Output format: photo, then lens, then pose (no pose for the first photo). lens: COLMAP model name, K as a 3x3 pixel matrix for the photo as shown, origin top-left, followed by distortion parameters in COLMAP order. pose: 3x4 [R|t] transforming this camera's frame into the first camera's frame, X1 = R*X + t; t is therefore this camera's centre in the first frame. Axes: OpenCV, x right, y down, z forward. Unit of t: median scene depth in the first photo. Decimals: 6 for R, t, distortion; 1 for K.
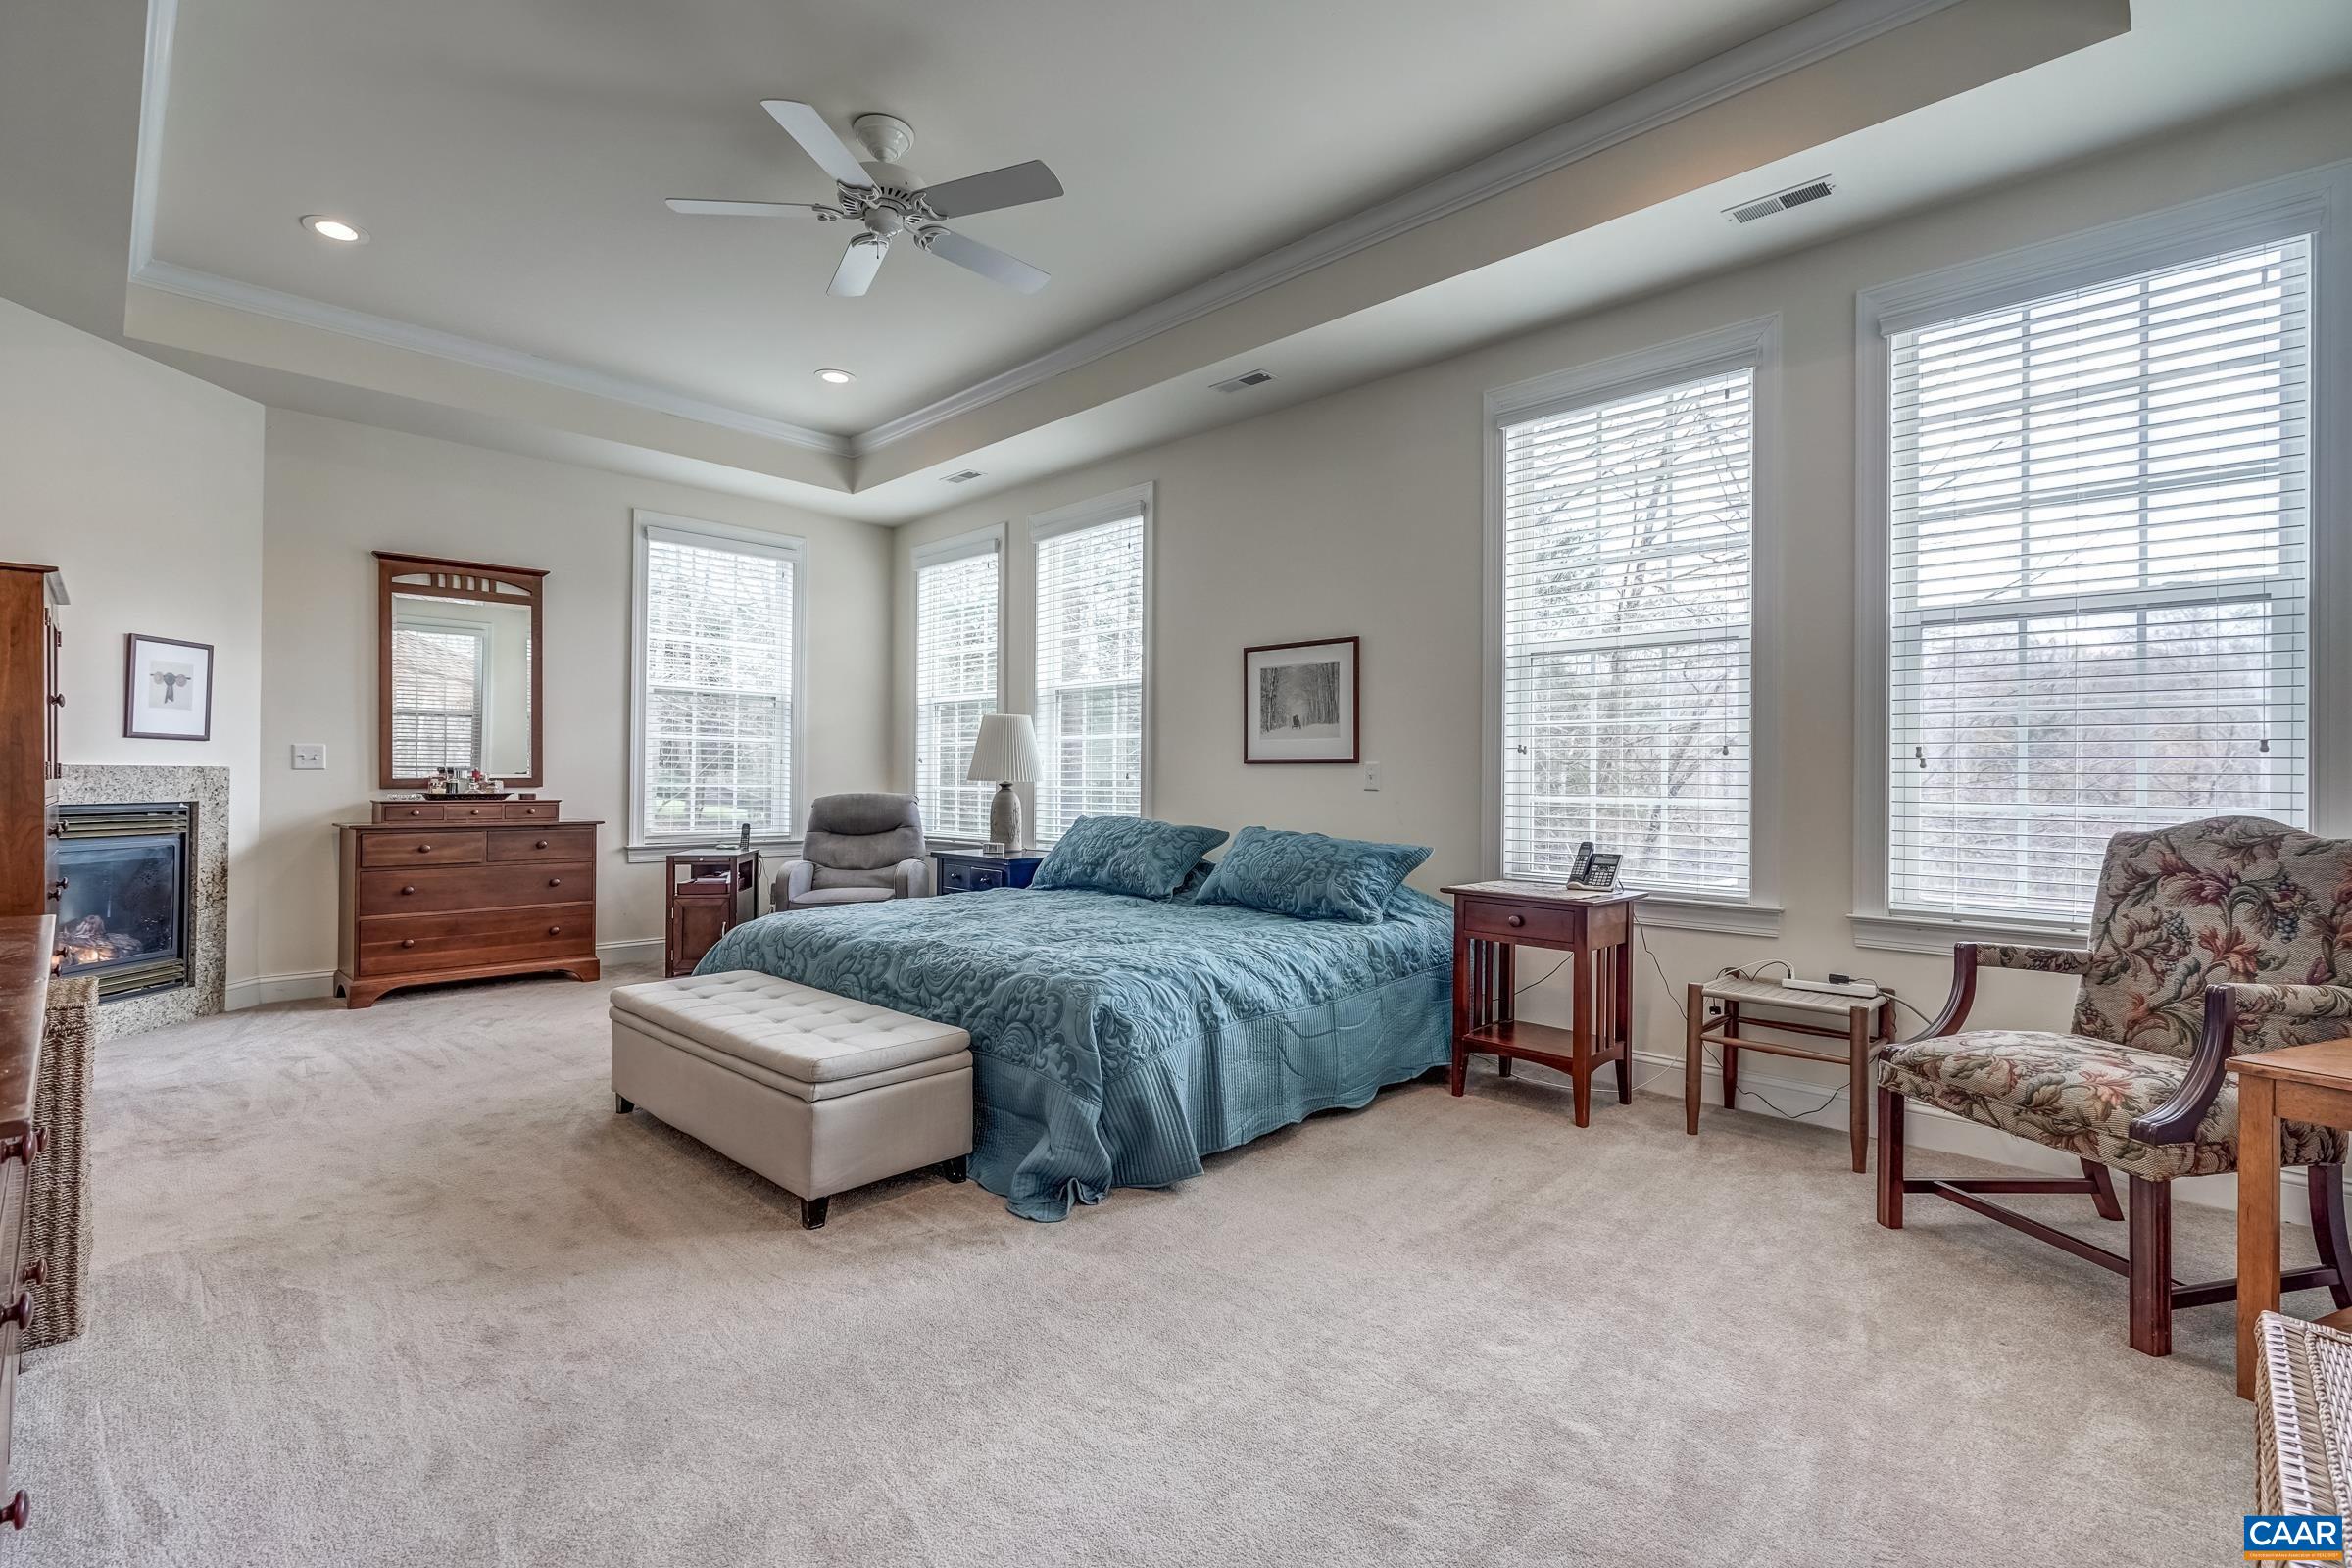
lens RADIAL K [[1071.1, 0, 1173.3], [0, 1071.1, 777.0], [0, 0, 1]] dist [-0.004982, 0.000906]
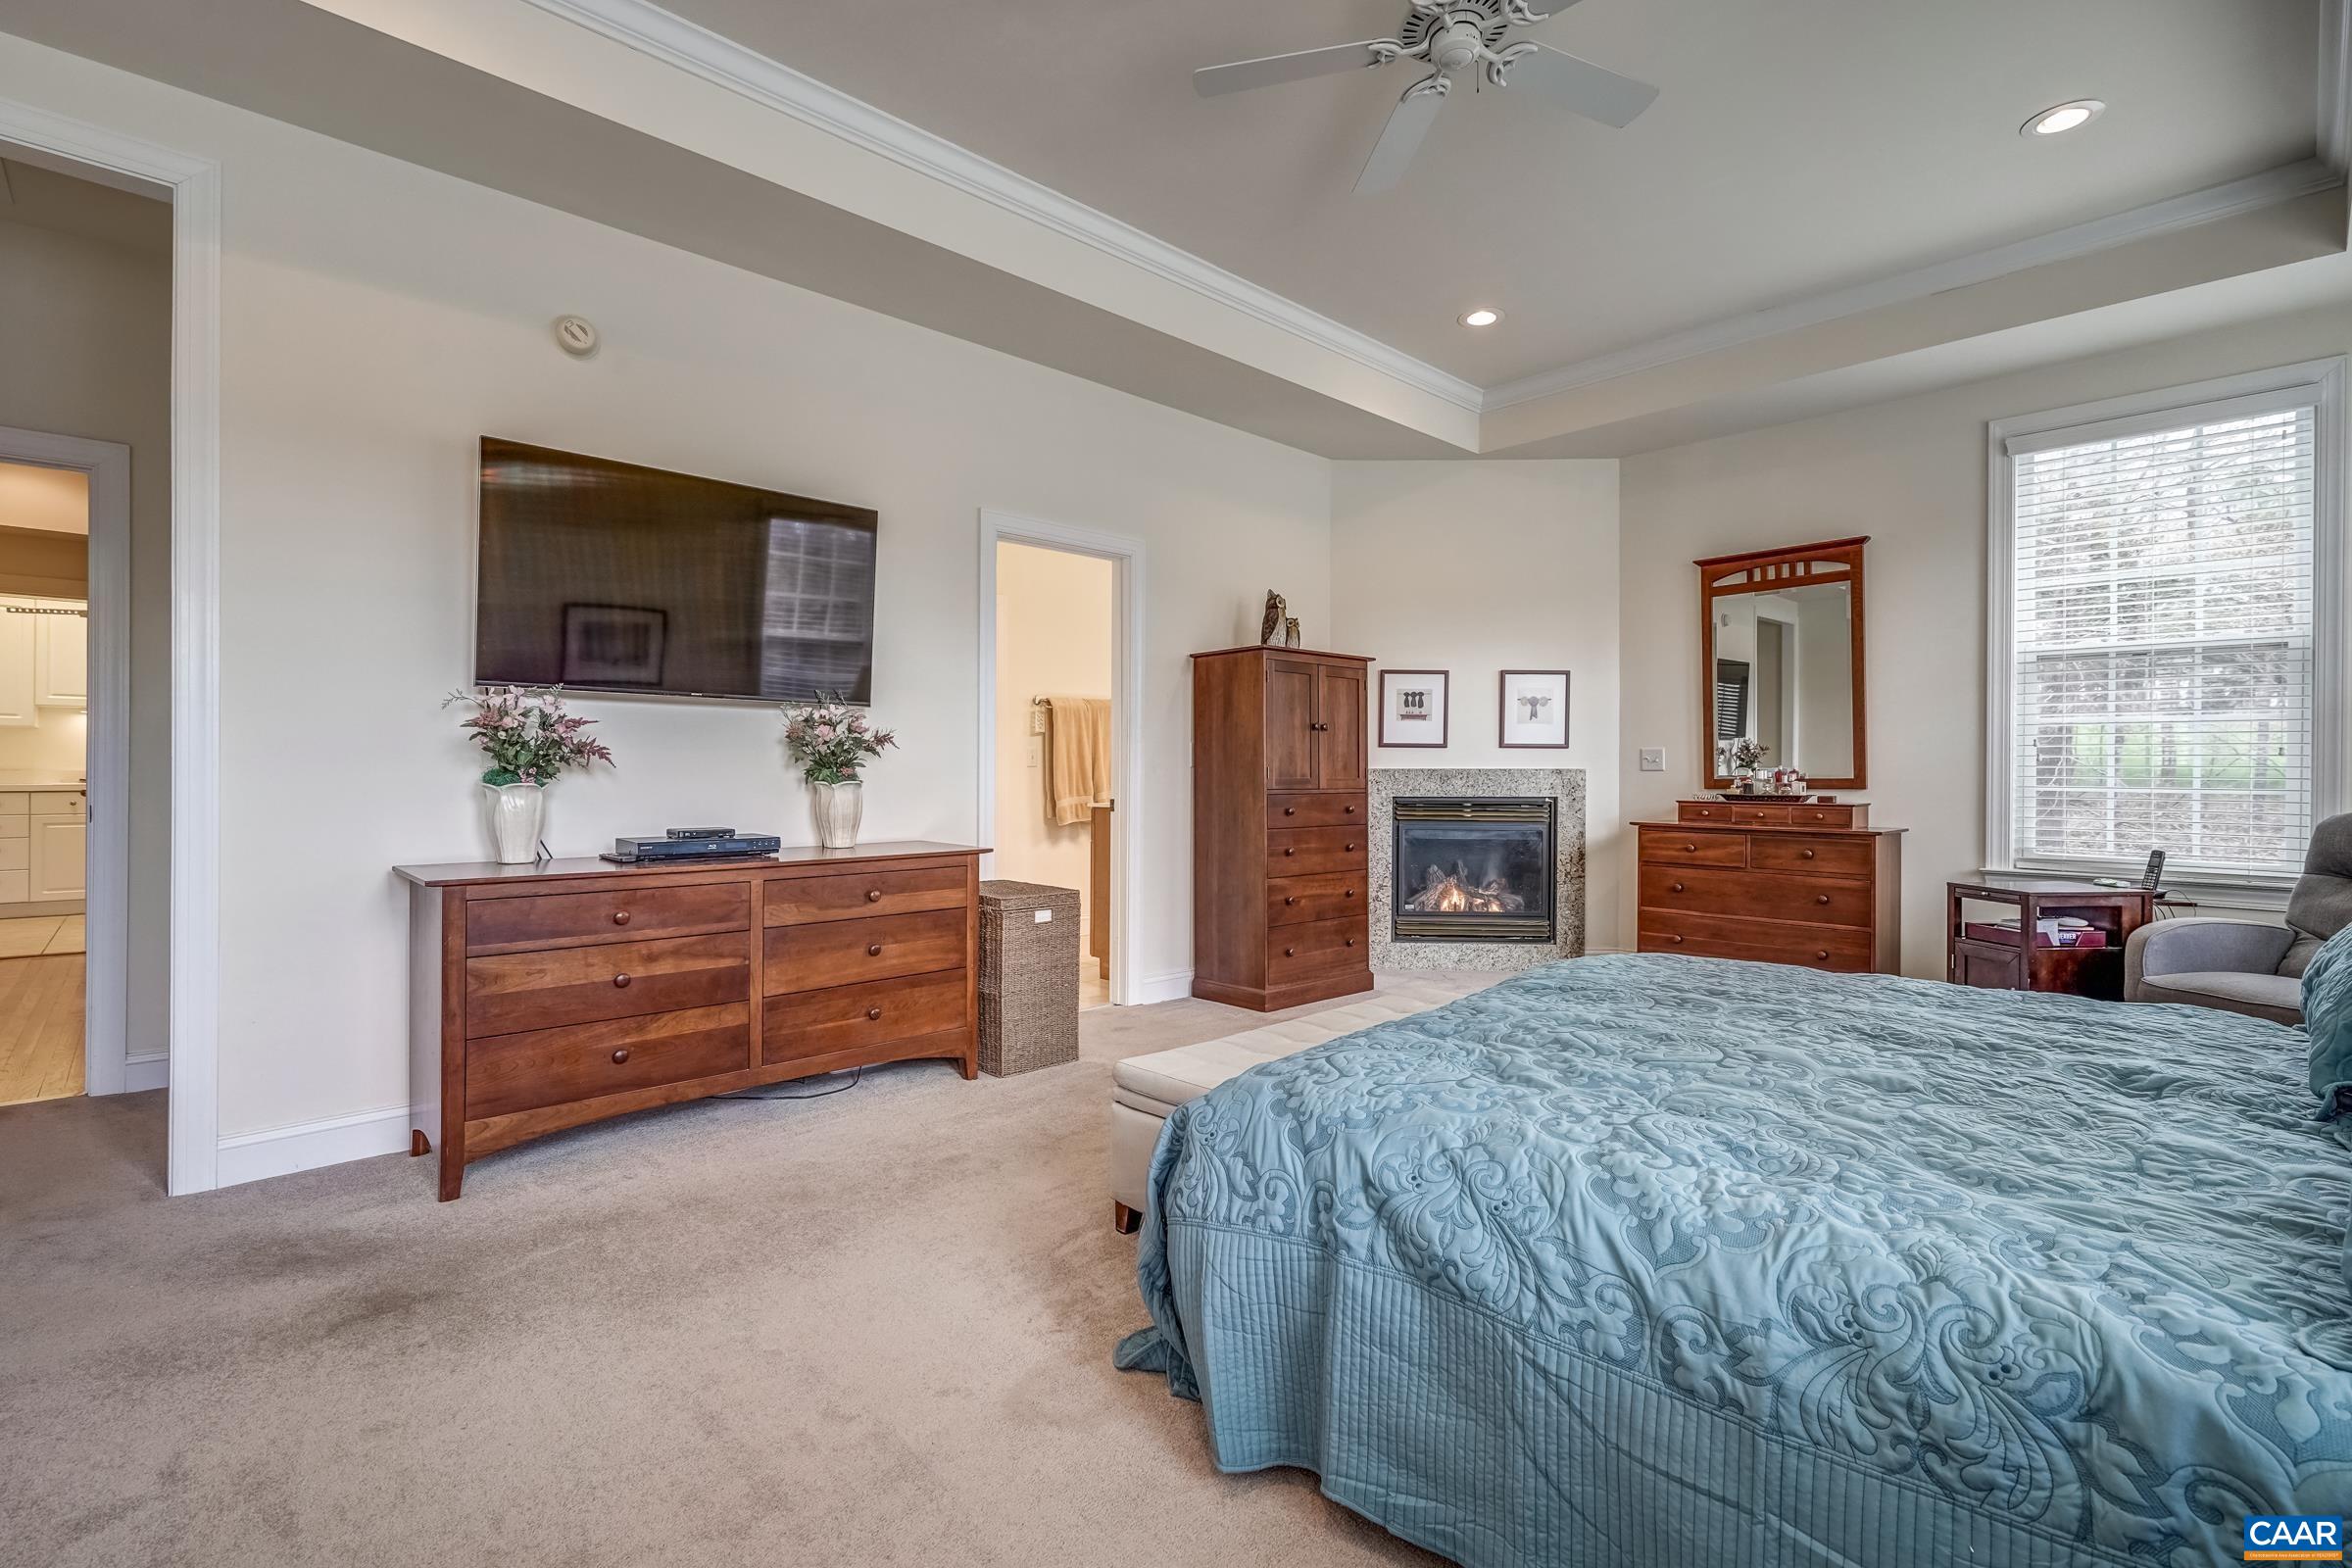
lens RADIAL K [[1071.1, 0, 1172.5], [0, 1071.1, 777.2], [0, 0, 1]] dist [-0.004982, 0.000906]
pose [[-0.039928, -0.001884, -0.999201, 0.324081], [-0.000898, 0.999998, -0.001849, 0.002134], [0.999202, 0.000823, -0.039930, 0.542067]]
